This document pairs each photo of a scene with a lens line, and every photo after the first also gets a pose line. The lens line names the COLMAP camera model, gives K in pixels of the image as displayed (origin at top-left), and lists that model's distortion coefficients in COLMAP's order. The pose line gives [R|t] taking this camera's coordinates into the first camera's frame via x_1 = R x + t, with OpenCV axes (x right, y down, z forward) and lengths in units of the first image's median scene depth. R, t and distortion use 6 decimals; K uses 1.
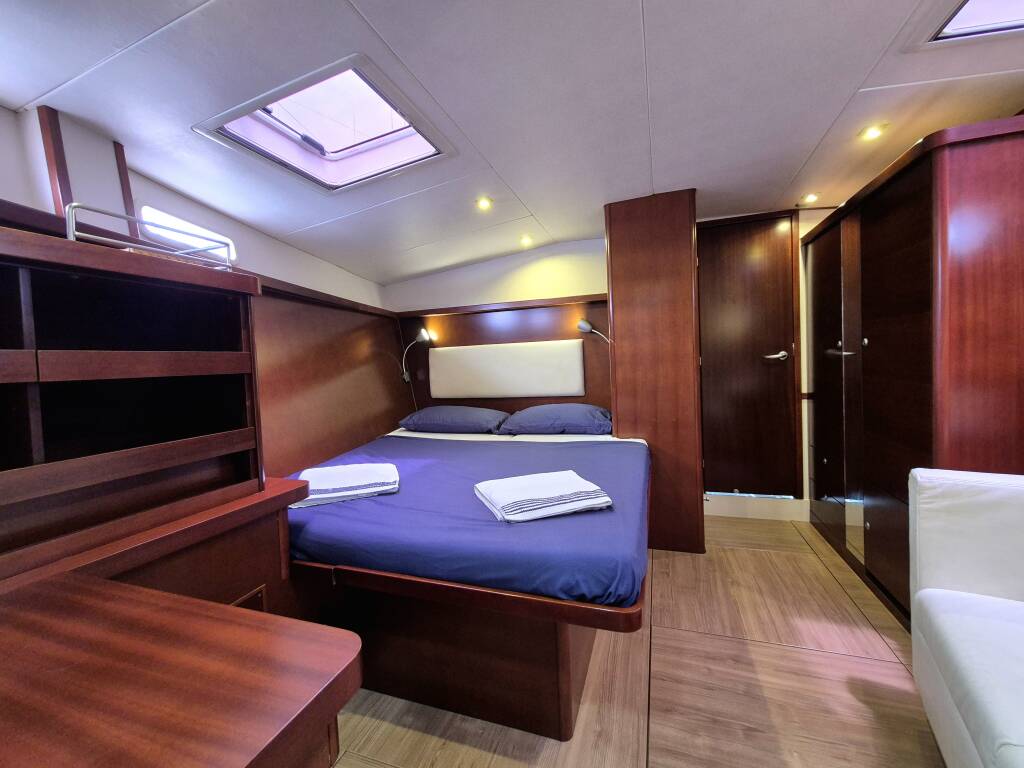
lens RADIAL K [[419.8, 0, 511.8], [0, 419.8, 377.4], [0, 0, 1]] dist [0.001157, -0.000451]
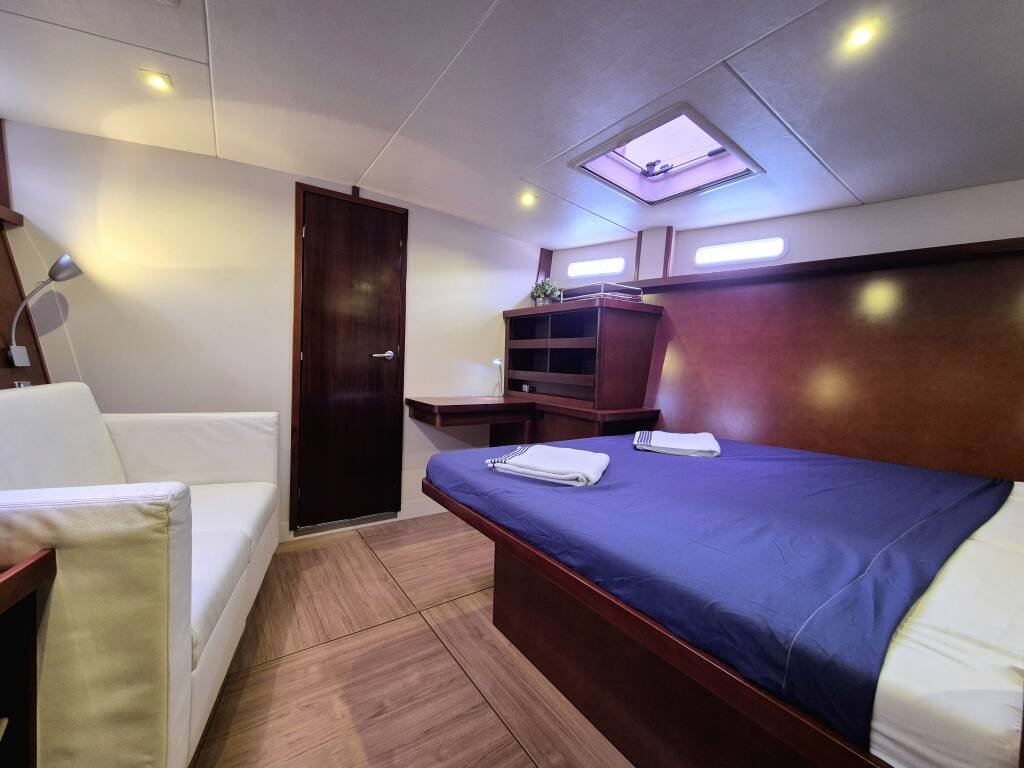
lens RADIAL K [[419.8, 0, 511.8], [0, 419.8, 377.4], [0, 0, 1]] dist [0.001157, -0.000451]
pose [[-0.590246, 0.056256, -0.805261, 0.620096], [-0.037400, 0.994592, 0.096897, -0.024608], [0.806356, 0.087310, -0.584950, 0.961798]]
